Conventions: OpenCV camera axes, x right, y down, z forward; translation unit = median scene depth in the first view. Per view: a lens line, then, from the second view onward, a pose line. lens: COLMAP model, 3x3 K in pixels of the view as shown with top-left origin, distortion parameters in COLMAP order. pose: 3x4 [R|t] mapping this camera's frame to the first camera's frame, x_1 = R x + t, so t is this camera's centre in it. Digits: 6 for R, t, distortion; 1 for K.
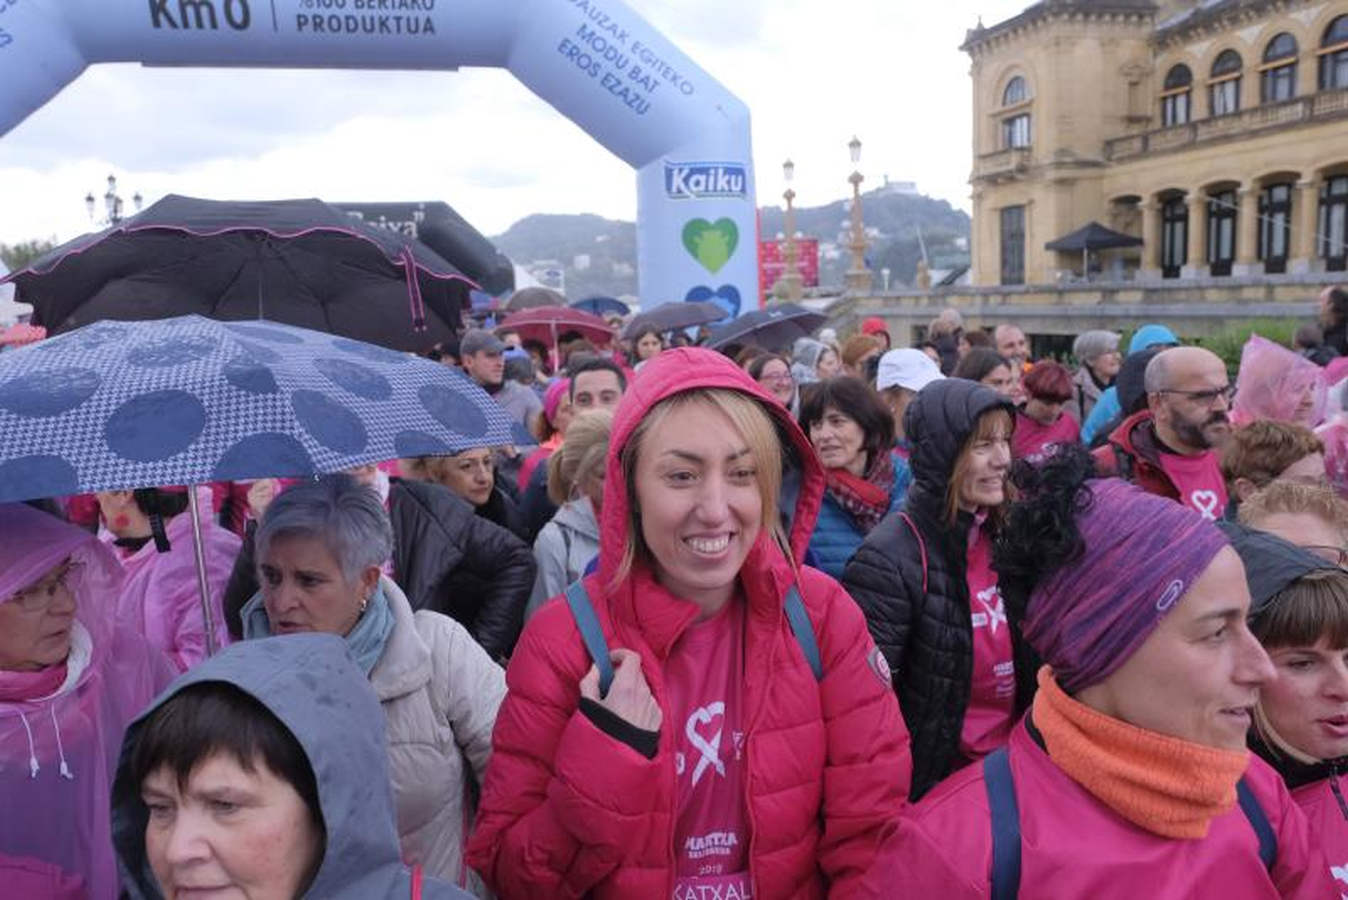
lens RADIAL K [[1060.5, 0, 631.2], [0, 1060.5, 449.8], [0, 0, 1]] dist [-0.002192, 0.008480]
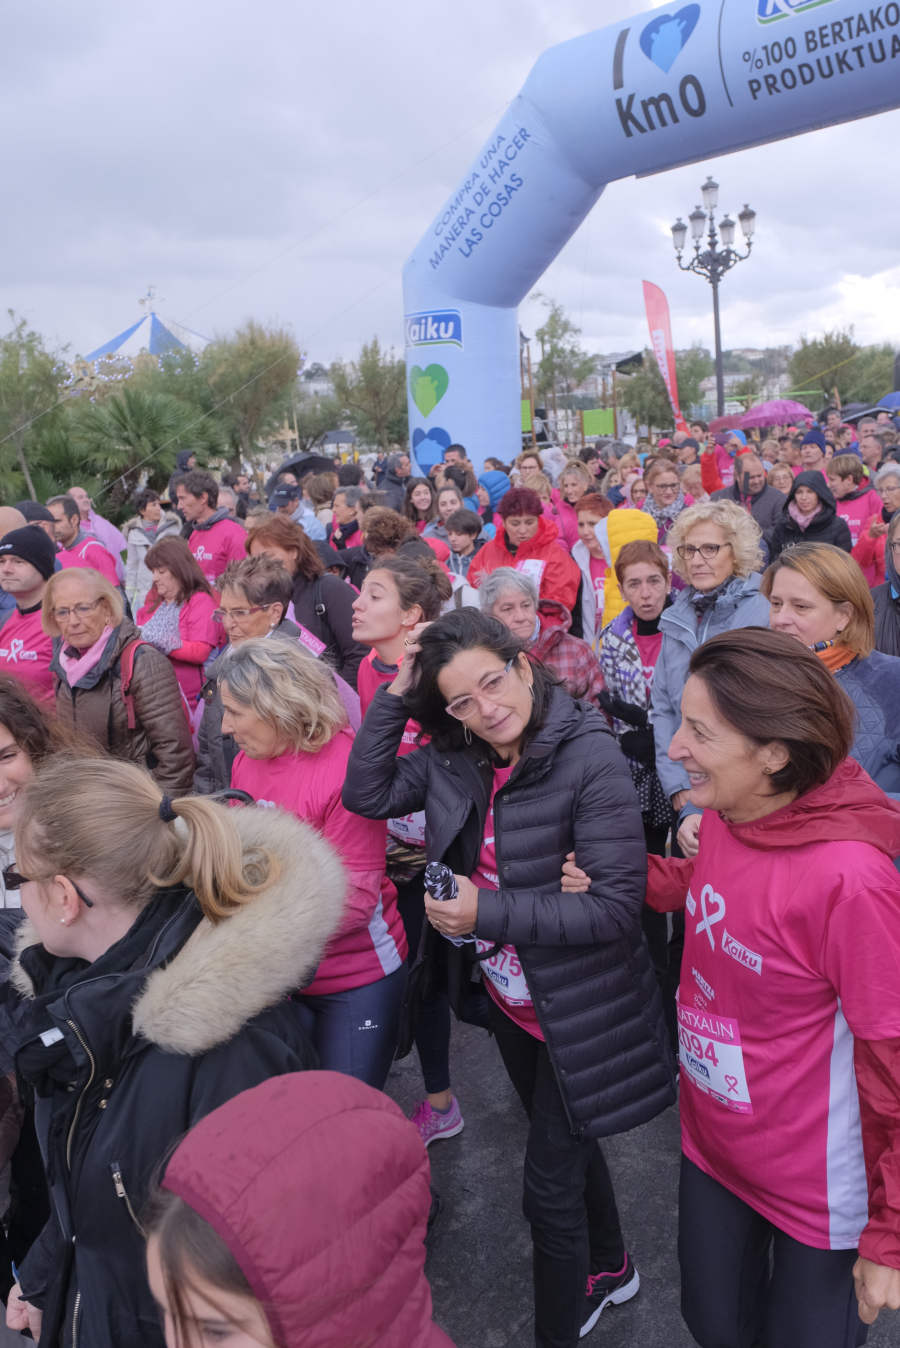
lens RADIAL K [[1048.4, 0, 450.0], [0, 1048.4, 674.0], [0, 0, 1]] dist [-0.032164, 0.014470]
pose [[0.565125, 0.167898, -0.807740, 0.320750], [-0.054282, 0.984518, 0.166665, -0.054697], [0.823218, -0.050341, 0.565490, 0.280123]]
